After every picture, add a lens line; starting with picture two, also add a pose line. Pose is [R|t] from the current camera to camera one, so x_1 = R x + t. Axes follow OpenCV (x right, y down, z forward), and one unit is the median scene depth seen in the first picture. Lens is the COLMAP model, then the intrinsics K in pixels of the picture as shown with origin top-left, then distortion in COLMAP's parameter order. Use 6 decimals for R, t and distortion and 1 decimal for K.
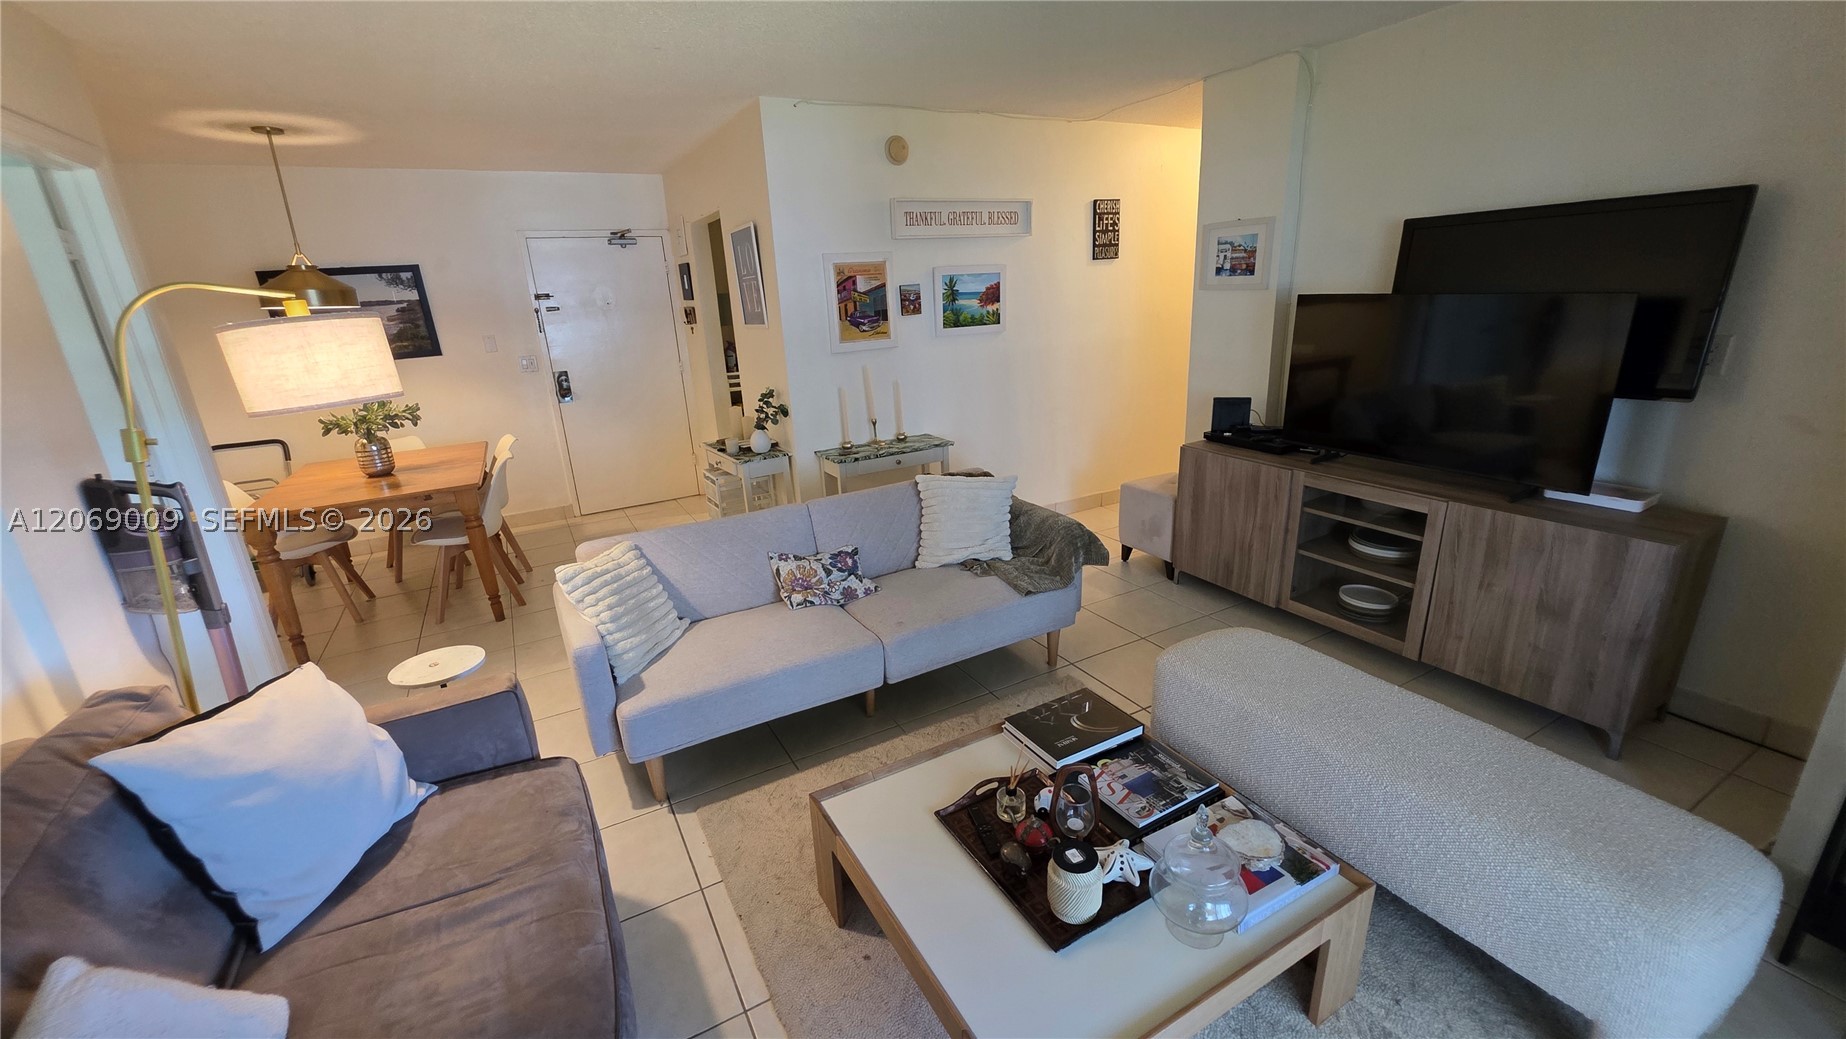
lens RADIAL K [[738.5, 0, 920.6], [0, 738.5, 524.6], [0, 0, 1]] dist [0.002008, -0.000183]
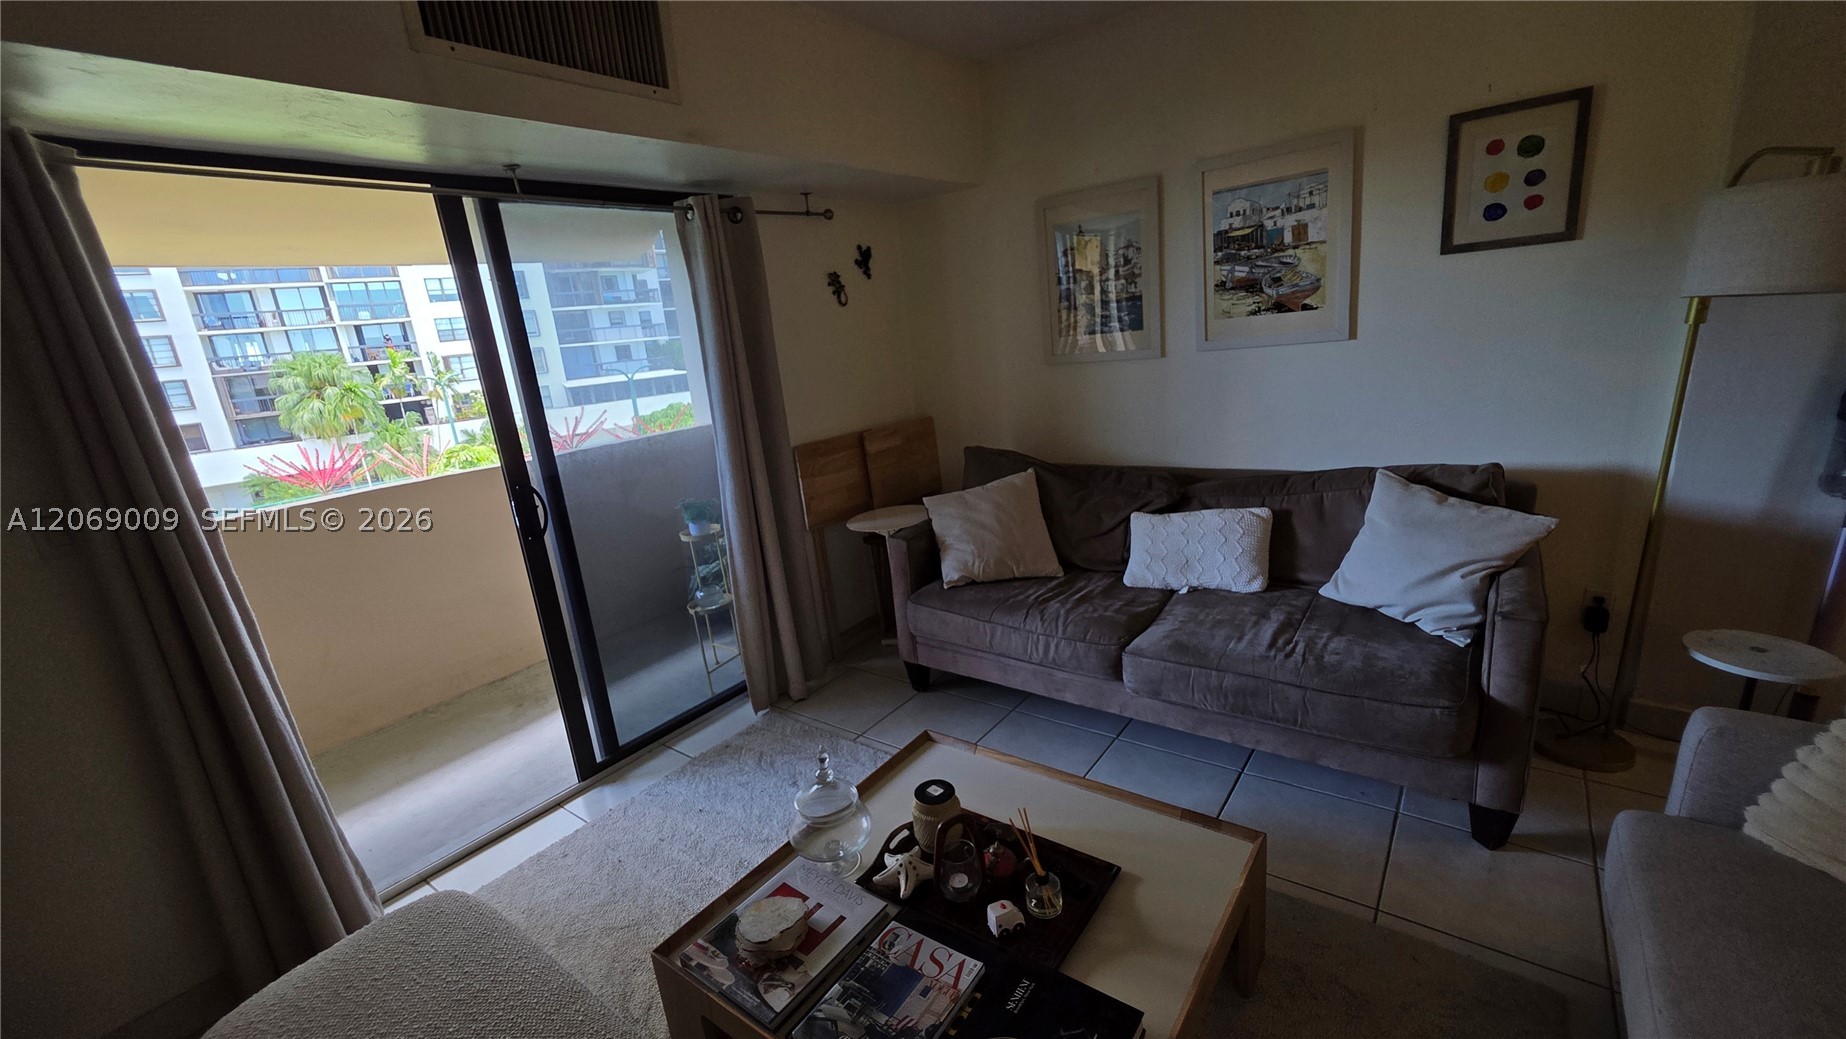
lens RADIAL K [[743.3, 0, 923.1], [0, 743.3, 522.4], [0, 0, 1]] dist [0.001688, -0.000055]
pose [[-0.906067, 0.235895, -0.351277, 0.263240], [0.009256, 0.841032, 0.540907, -0.249220], [0.423032, 0.486846, -0.764215, 0.831922]]
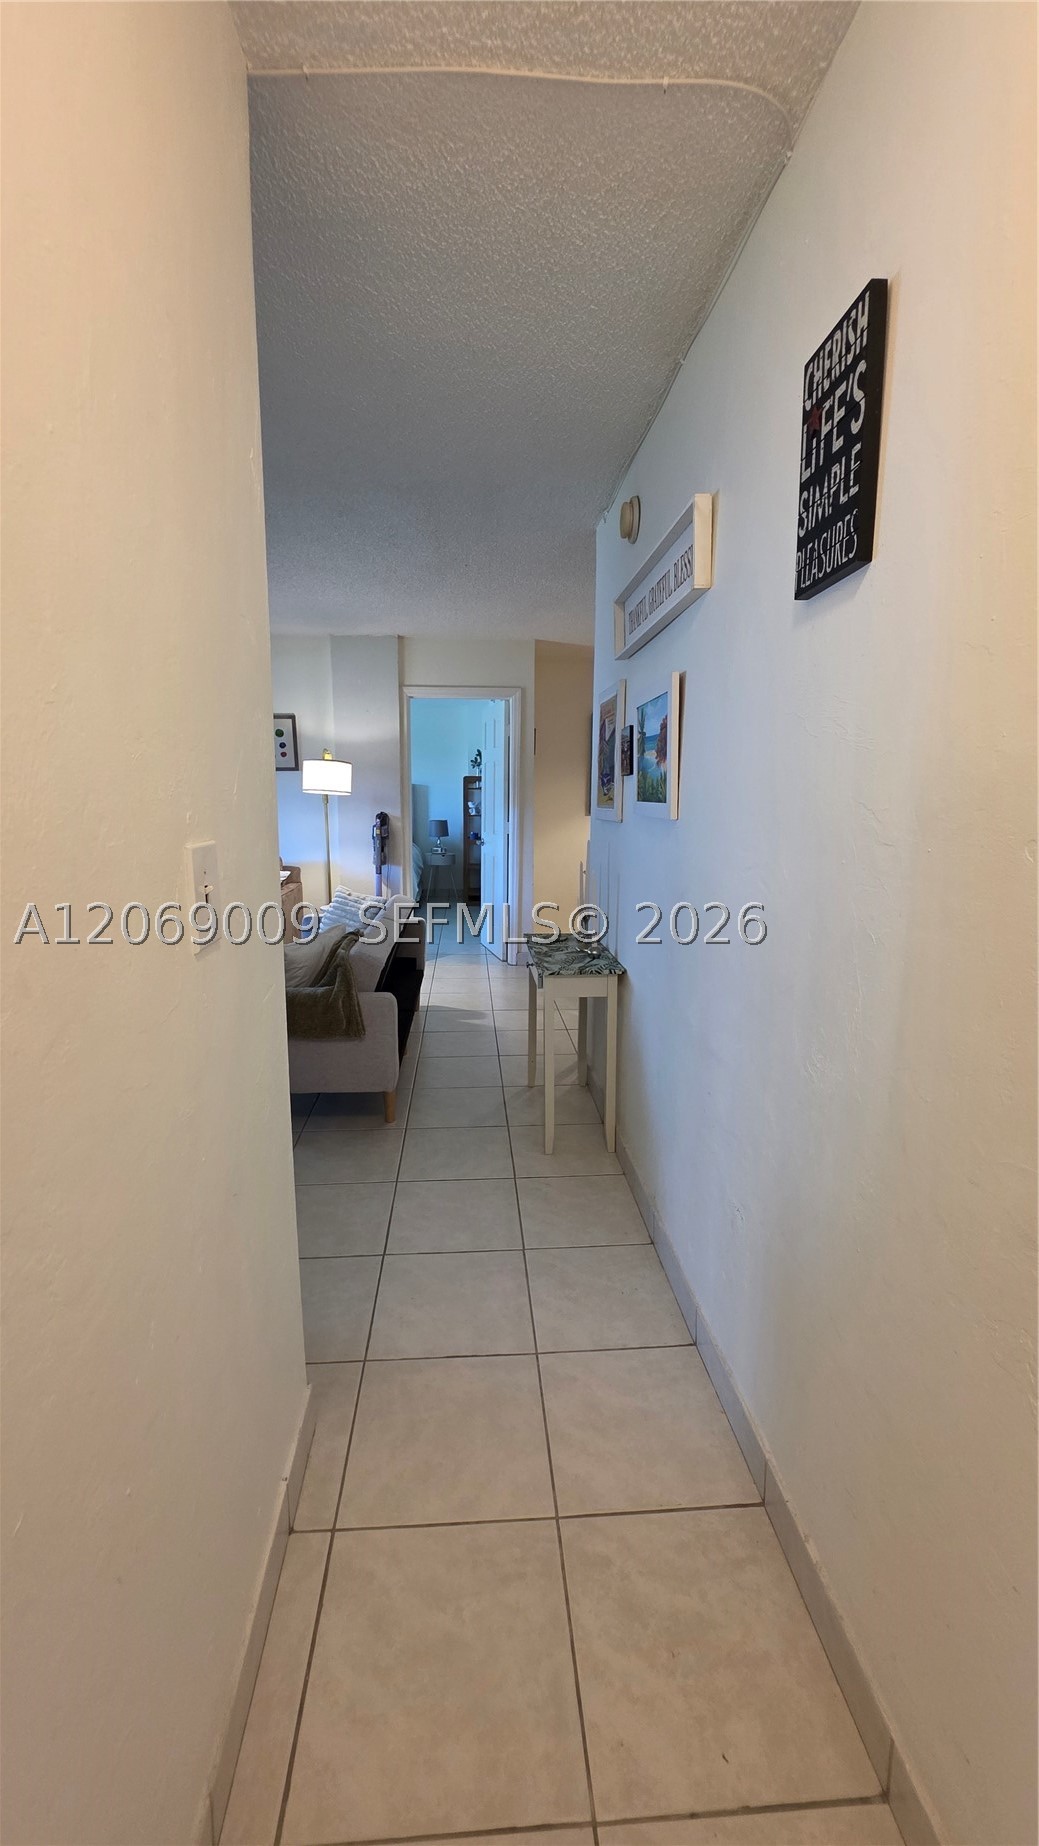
lens RADIAL K [[738.6, 0, 515.5], [0, 738.6, 921.8], [0, 0, 1]] dist [0.000724, 0.000308]
pose [[-0.429132, 0.202935, -0.880149, 0.840983], [-0.257883, 0.906347, 0.334711, -0.498965], [0.865646, 0.370610, -0.336609, 1.643829]]
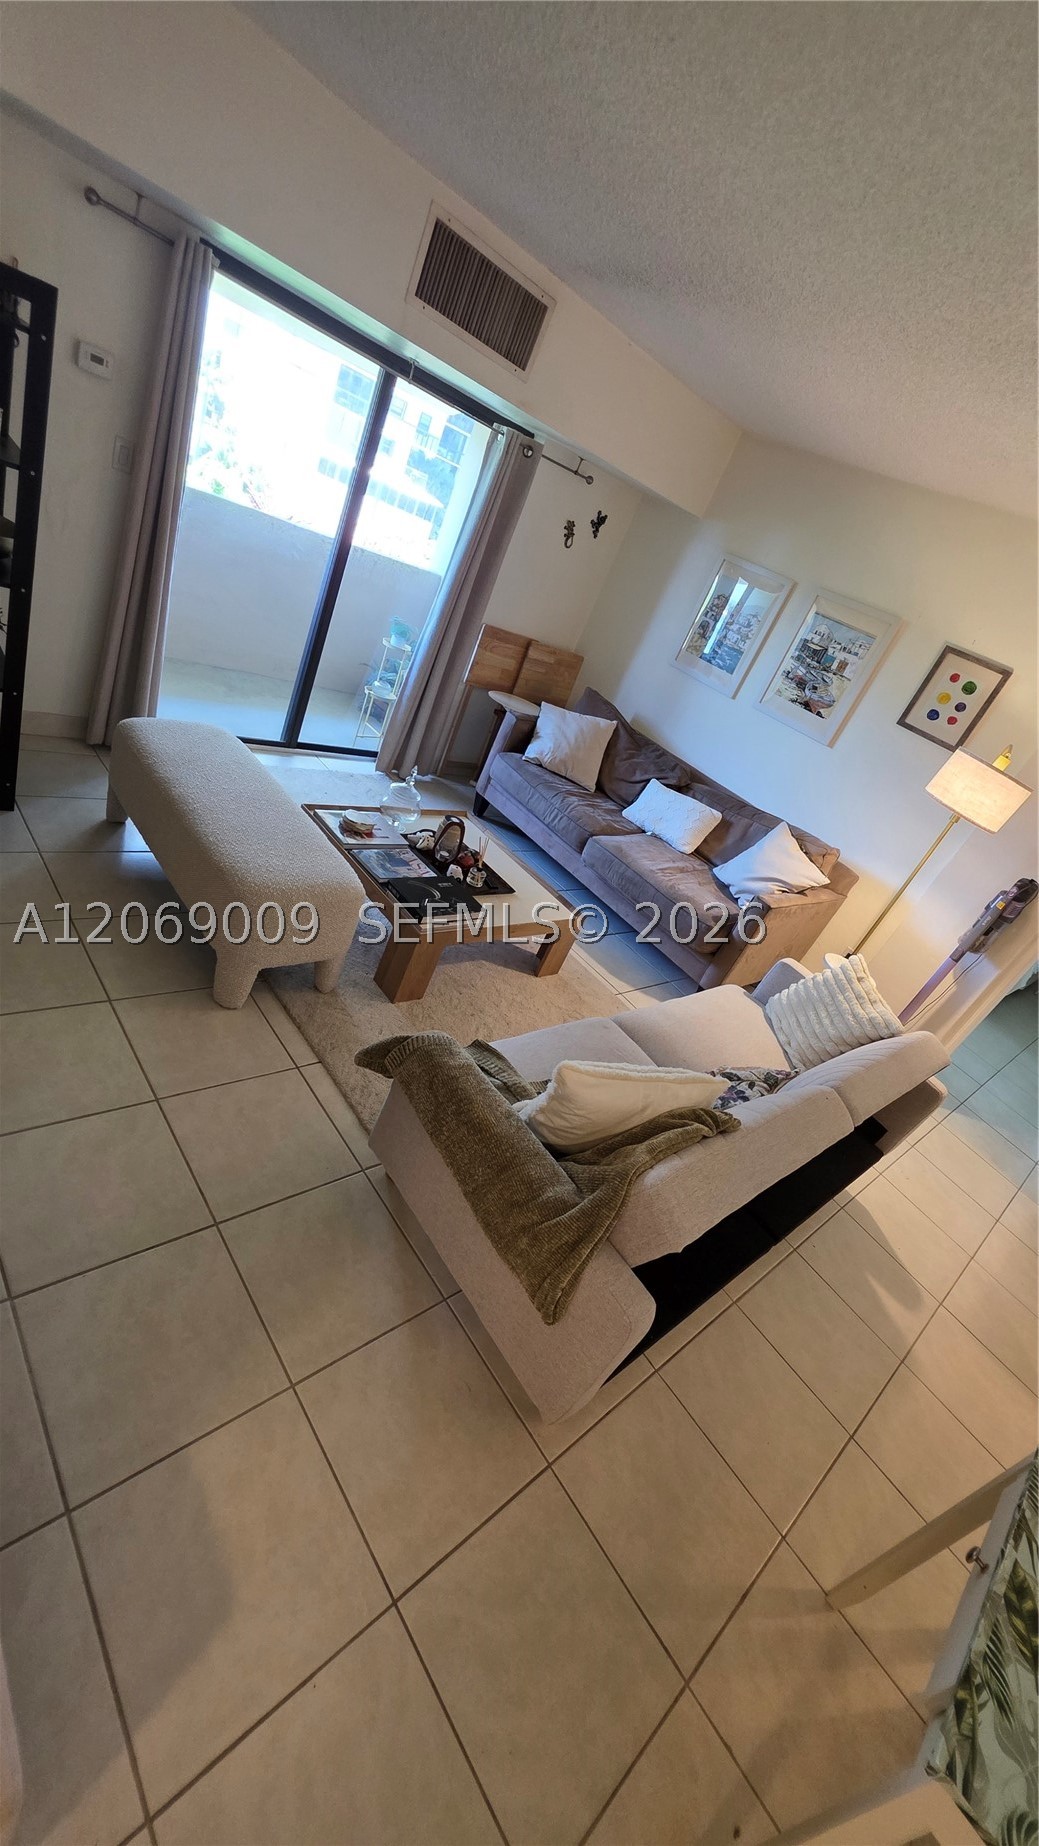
lens RADIAL K [[738.5, 0, 519.5], [0, 738.5, 923.0], [0, 0, 1]] dist [0.002008, -0.000183]
pose [[-0.922220, -0.191634, -0.335837, 0.353781], [-0.380552, 0.603667, 0.700547, -0.479558], [0.068485, 0.773862, -0.629641, 1.312955]]
